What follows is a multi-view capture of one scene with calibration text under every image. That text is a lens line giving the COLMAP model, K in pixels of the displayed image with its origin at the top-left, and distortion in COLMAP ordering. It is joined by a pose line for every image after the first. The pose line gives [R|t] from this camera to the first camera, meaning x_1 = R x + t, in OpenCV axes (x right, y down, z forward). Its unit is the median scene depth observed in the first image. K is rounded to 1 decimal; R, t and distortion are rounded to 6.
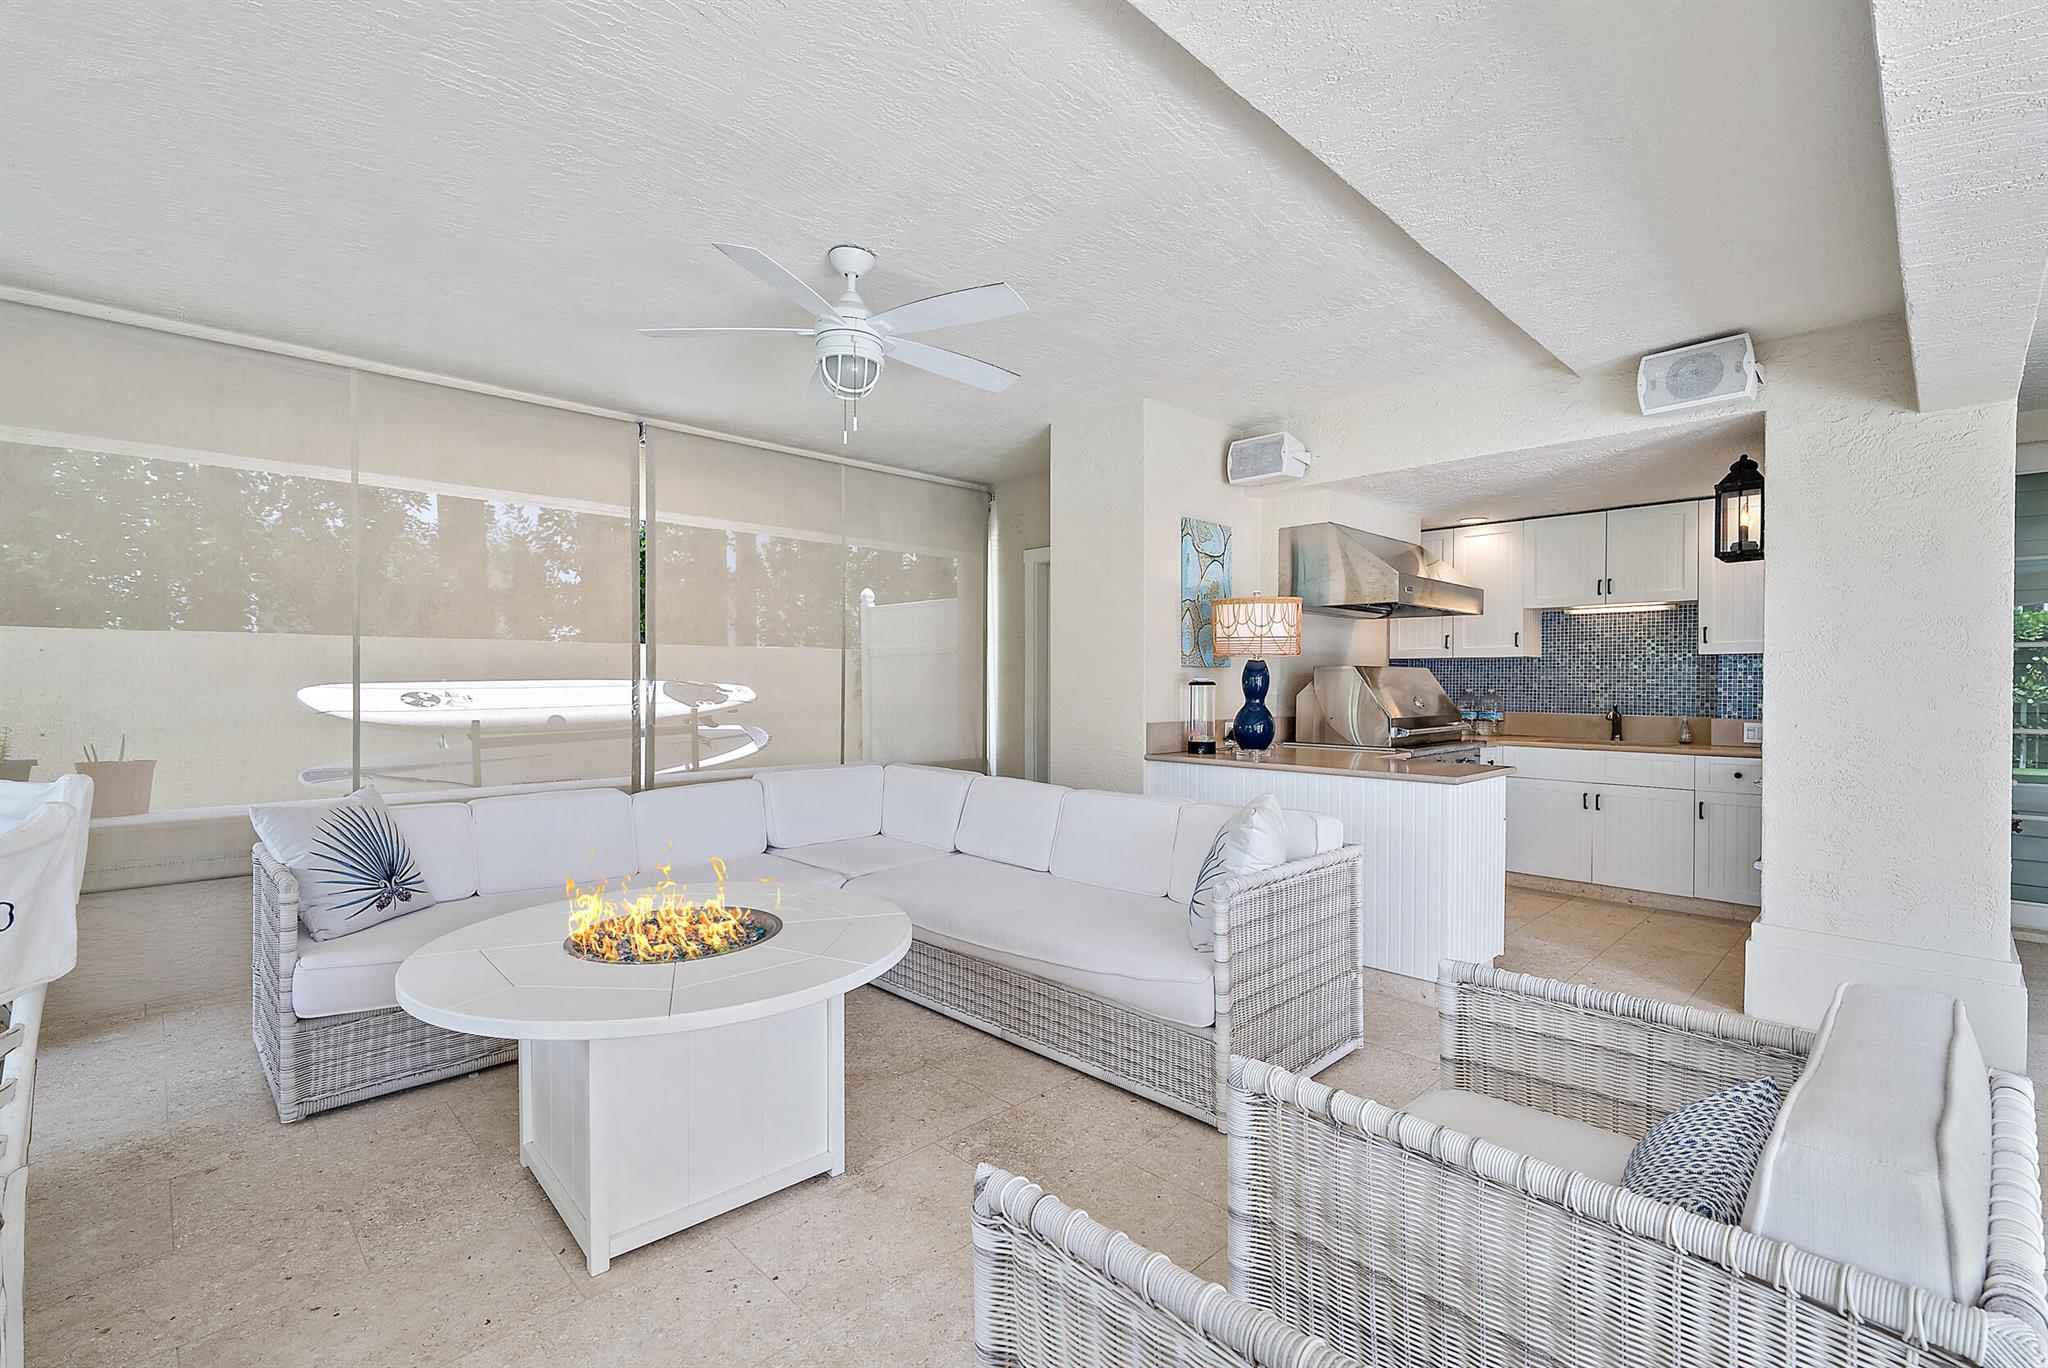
lens RADIAL K [[912.6, 0, 1019.5], [0, 912.6, 692.1], [0, 0, 1]] dist [0.004244, 0.000011]
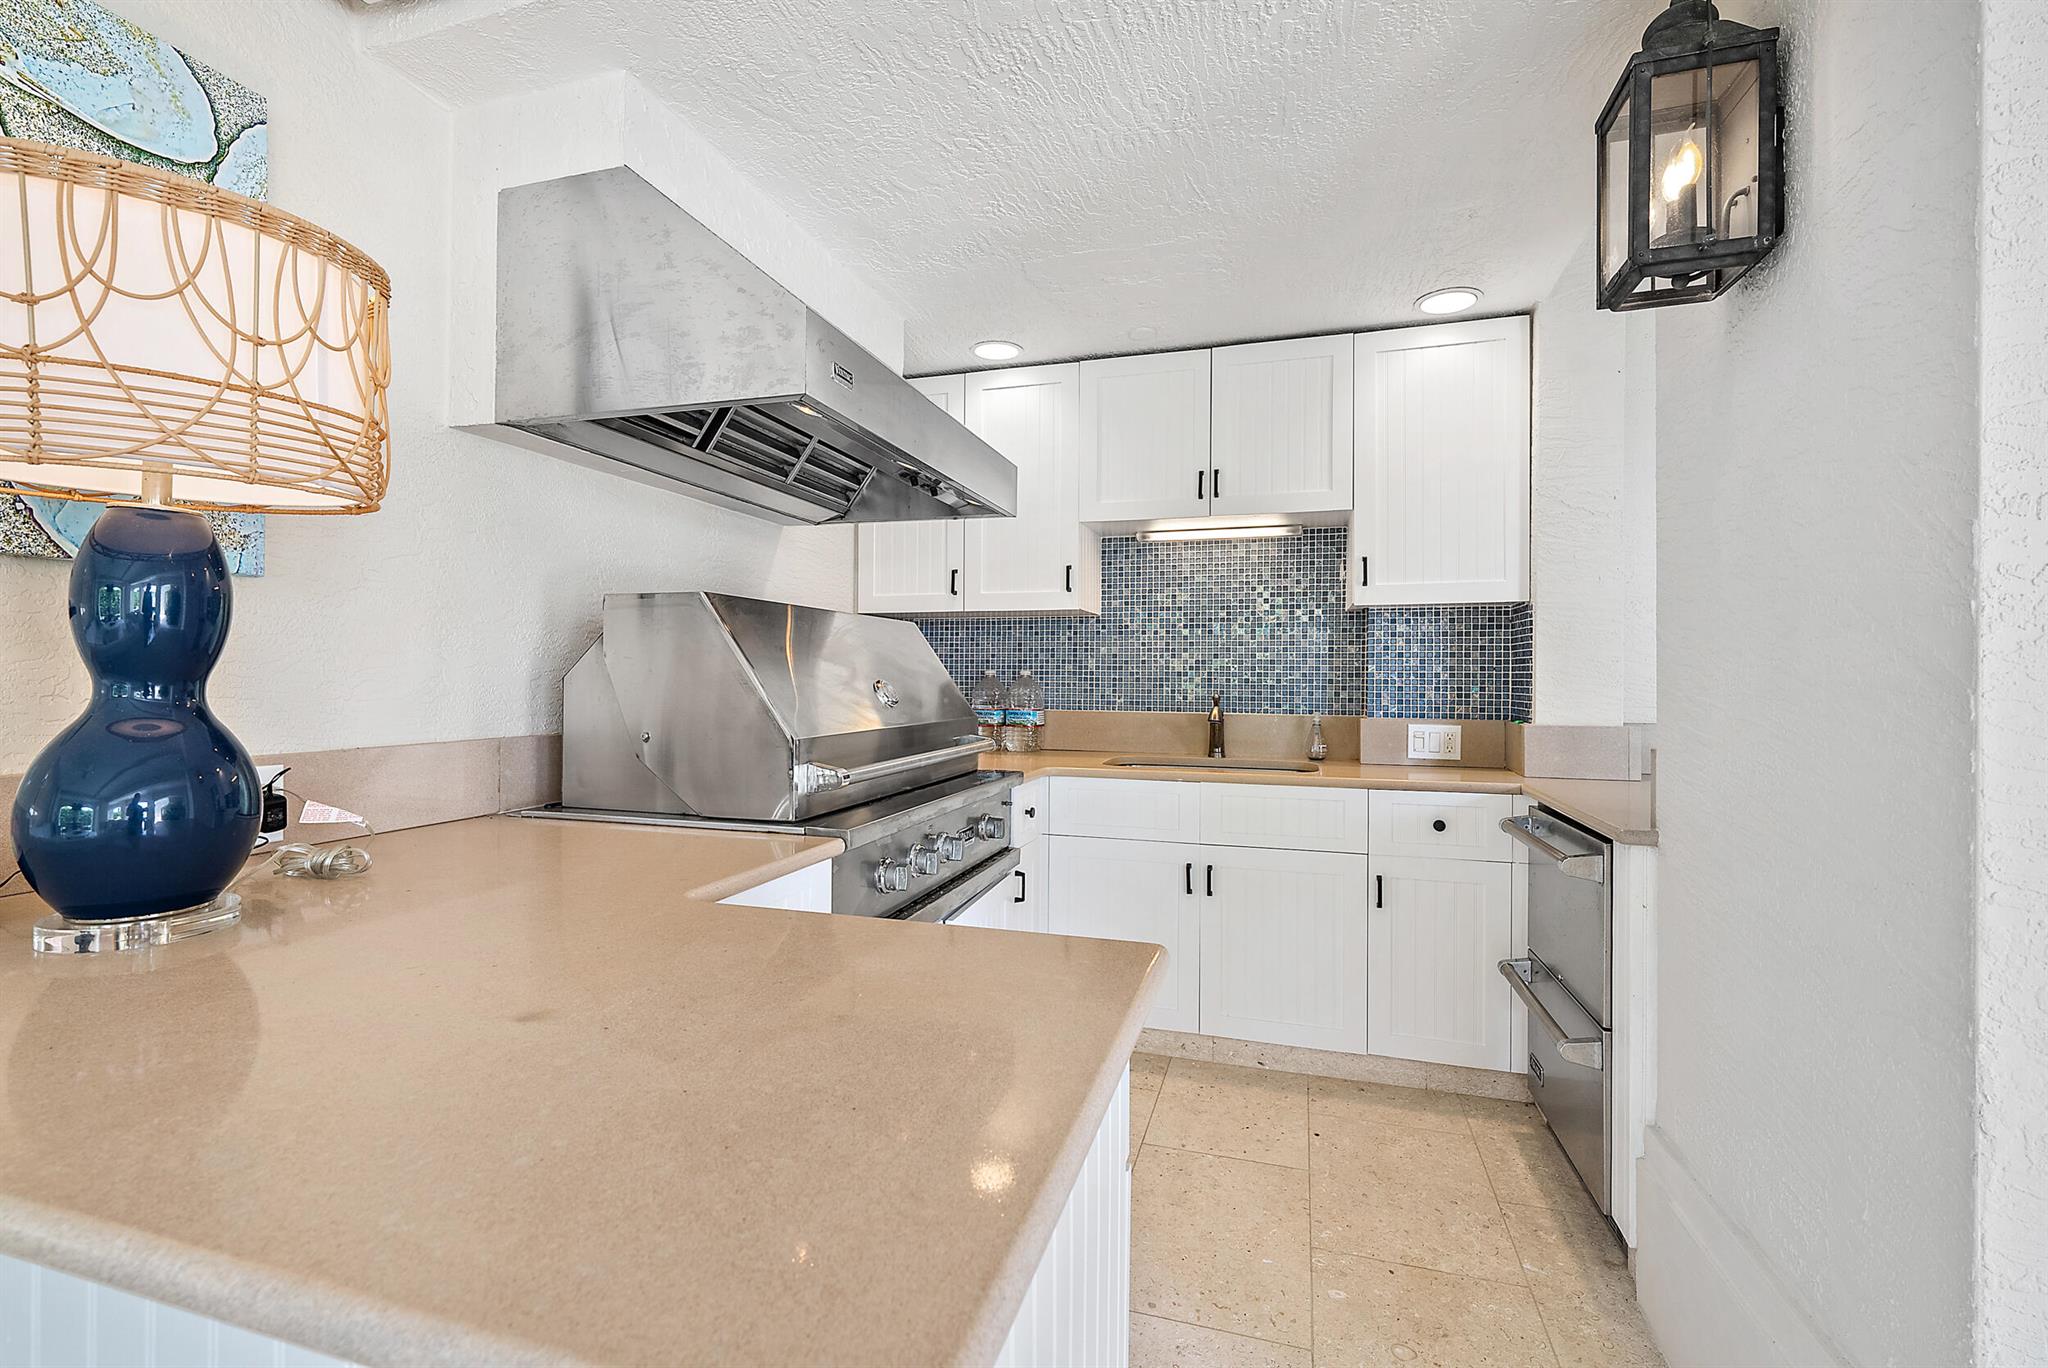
lens RADIAL K [[894.6, 0, 1019.8], [0, 894.6, 677.9], [0, 0, 1]] dist [0.002004, -0.000777]
pose [[0.879587, 0.001384, 0.475735, 0.279358], [0.002621, 0.999966, -0.007756, 0.006692], [-0.475730, 0.008069, 0.879554, 0.575409]]
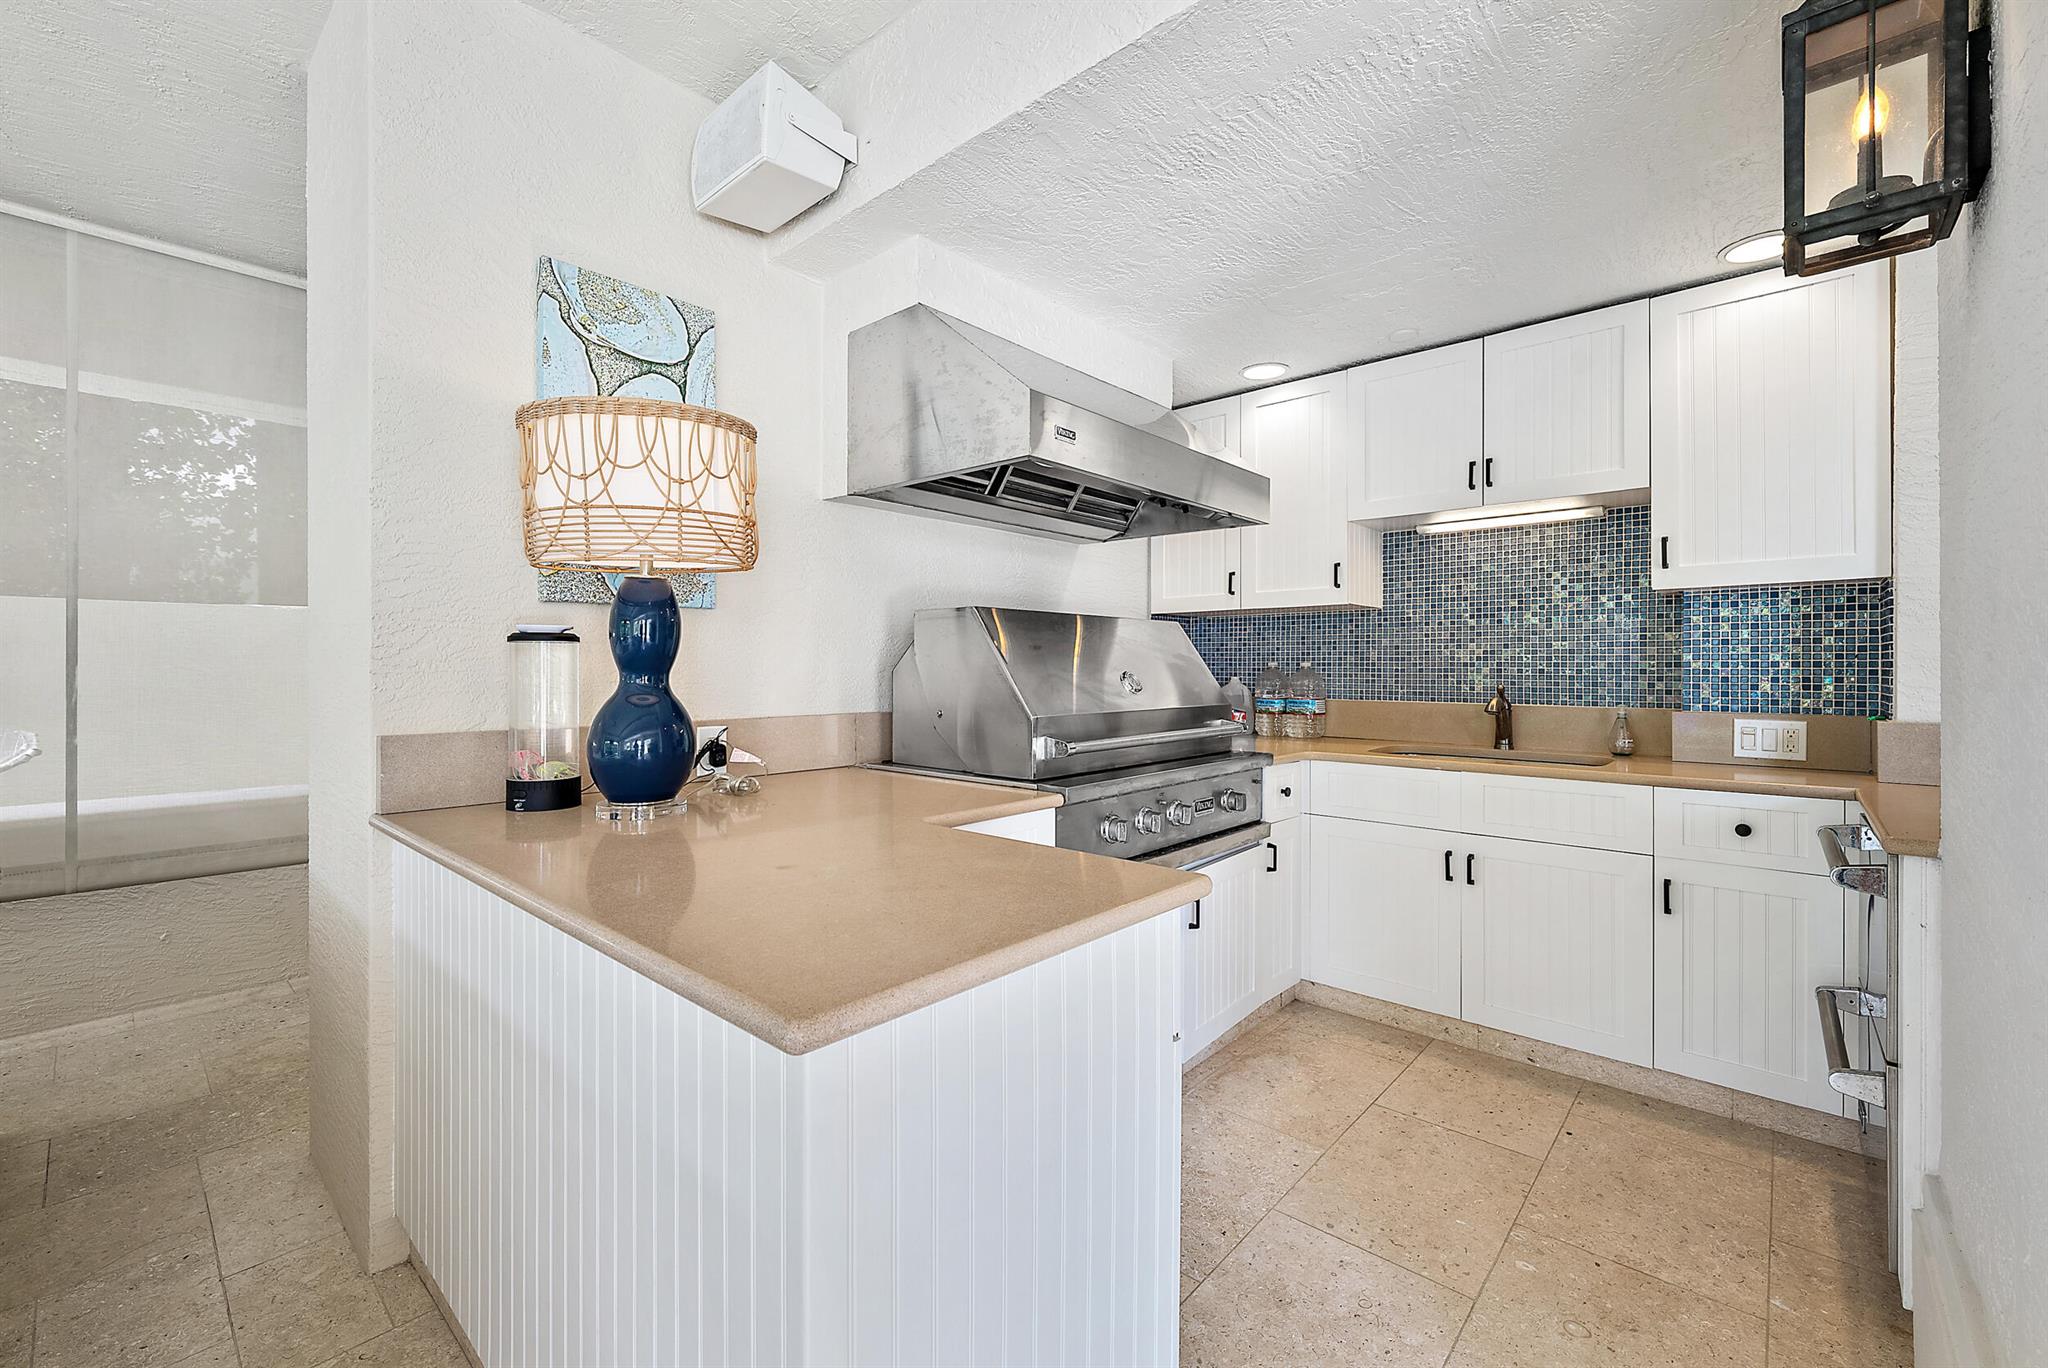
lens RADIAL K [[847.9, 0, 1020.1], [0, 847.9, 673.9], [0, 0, 1]] dist [-0.000560, 0.000030]
pose [[0.997988, -0.002934, 0.063336, 0.327043], [0.003204, 0.999986, -0.004166, 0.007338], [-0.063323, 0.004361, 0.997984, 0.503954]]
